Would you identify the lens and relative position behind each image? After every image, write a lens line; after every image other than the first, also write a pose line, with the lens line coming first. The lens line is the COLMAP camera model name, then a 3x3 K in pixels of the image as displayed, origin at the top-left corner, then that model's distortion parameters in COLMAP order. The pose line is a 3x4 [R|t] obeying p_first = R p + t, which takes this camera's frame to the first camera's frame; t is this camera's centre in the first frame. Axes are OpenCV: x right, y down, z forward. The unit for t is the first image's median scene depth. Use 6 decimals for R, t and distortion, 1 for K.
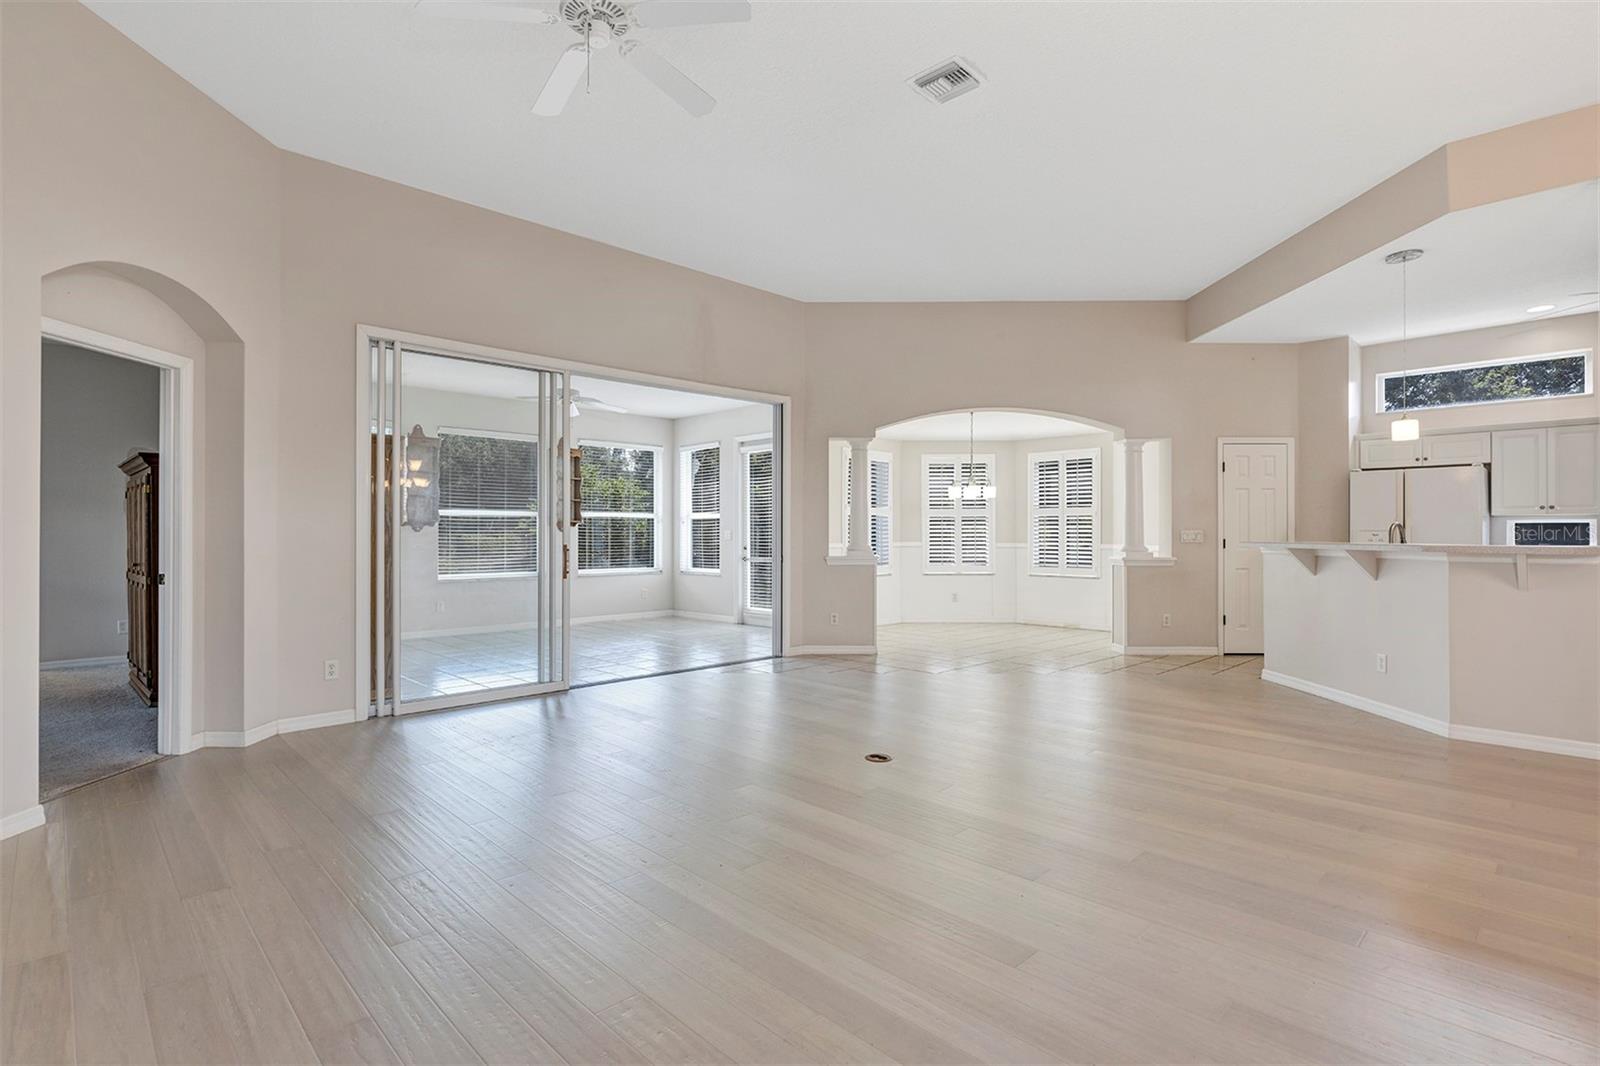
lens RADIAL K [[763.5, 0, 792.3], [0, 763.5, 531.7], [0, 0, 1]] dist [-0.006754, 0.000864]
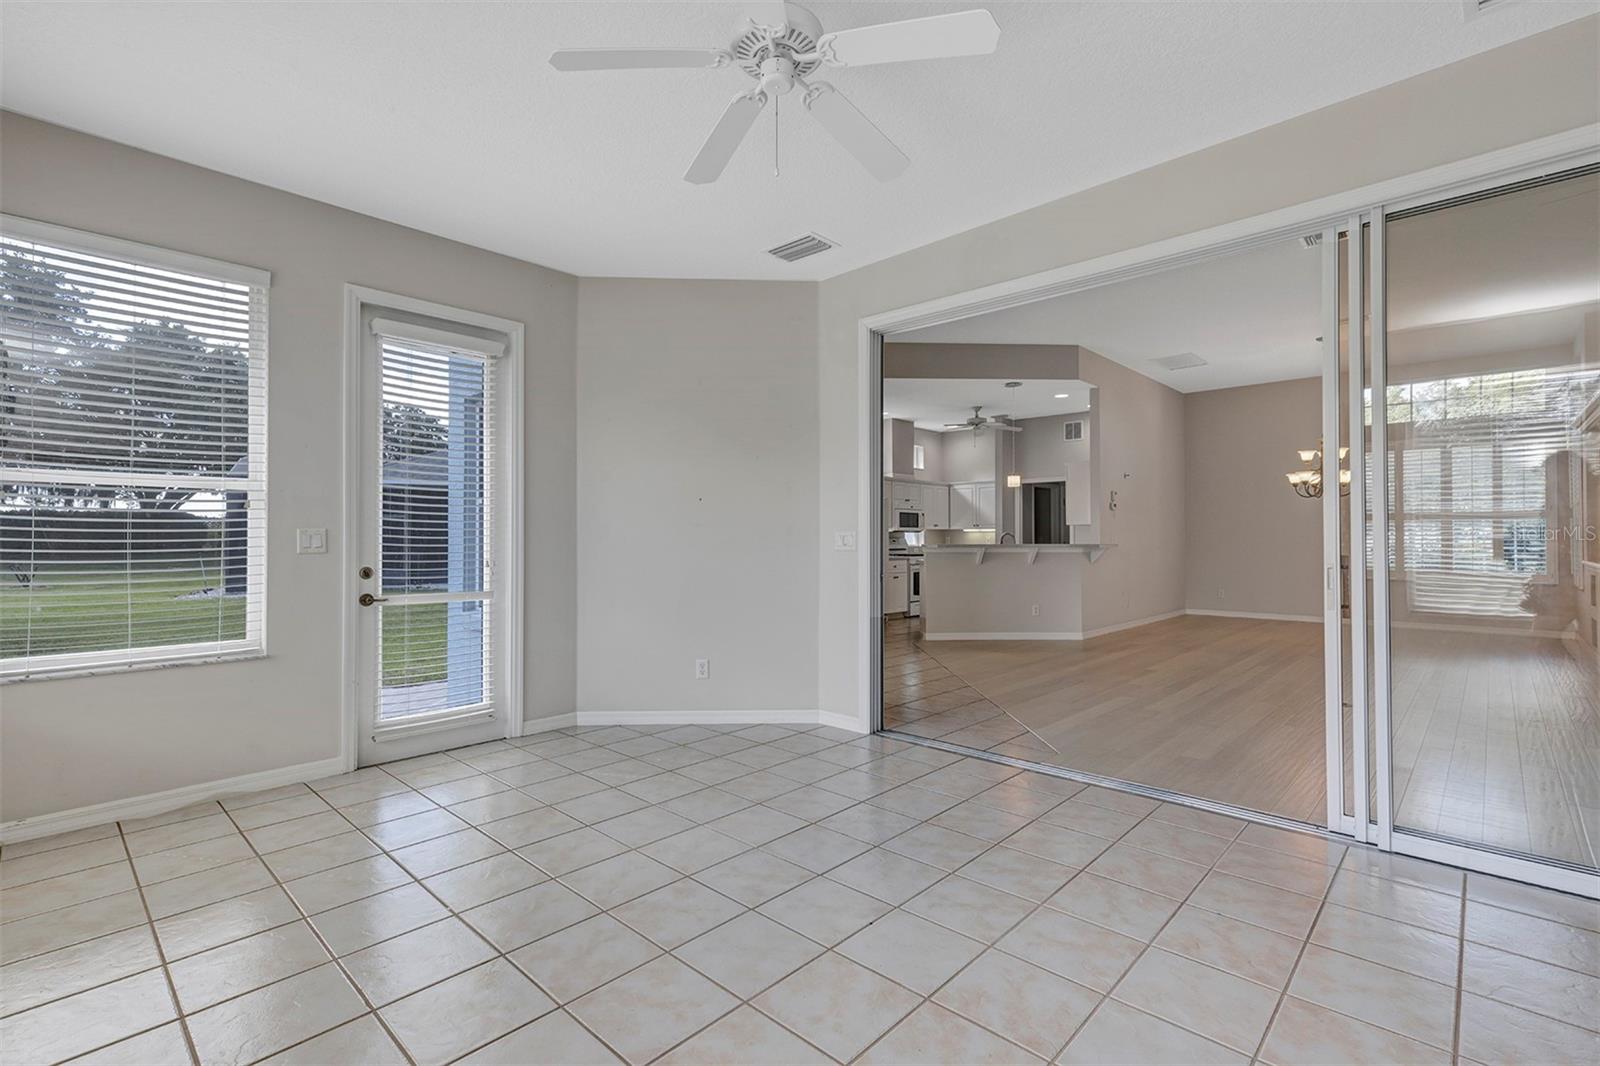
lens RADIAL K [[733.7, 0, 798.0], [0, 733.7, 524.8], [0, 0, 1]] dist [0.003640, 0.000242]
pose [[-0.043520, 0.020940, 0.998833, -0.621375], [-0.003235, 0.999772, -0.021101, 0.005192], [-0.999047, -0.004149, -0.043443, 1.090506]]
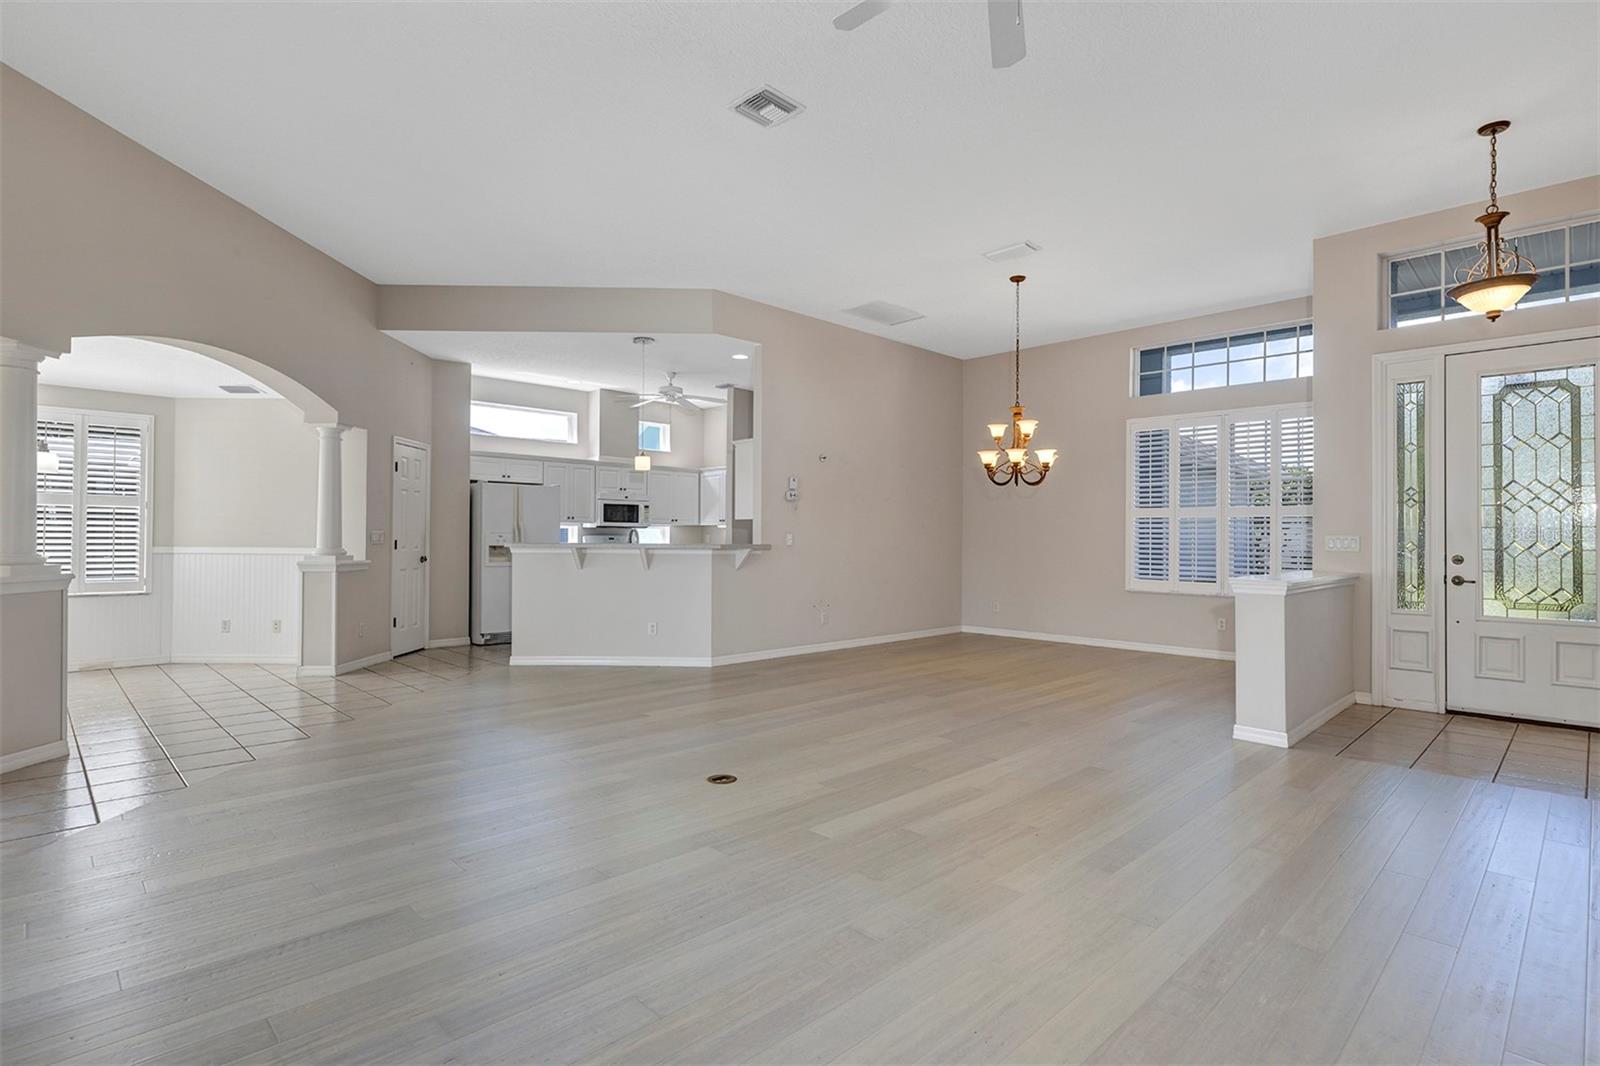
lens RADIAL K [[793.2, 0, 800.0], [0, 793.2, 533.0], [0, 0, 1]] dist [-0.003028, 0.000031]
pose [[-0.014114, 0.006225, 0.999881, -0.457031], [-0.010704, 0.999922, -0.006376, 0.001445], [-0.999843, -0.010793, -0.014046, 0.493203]]
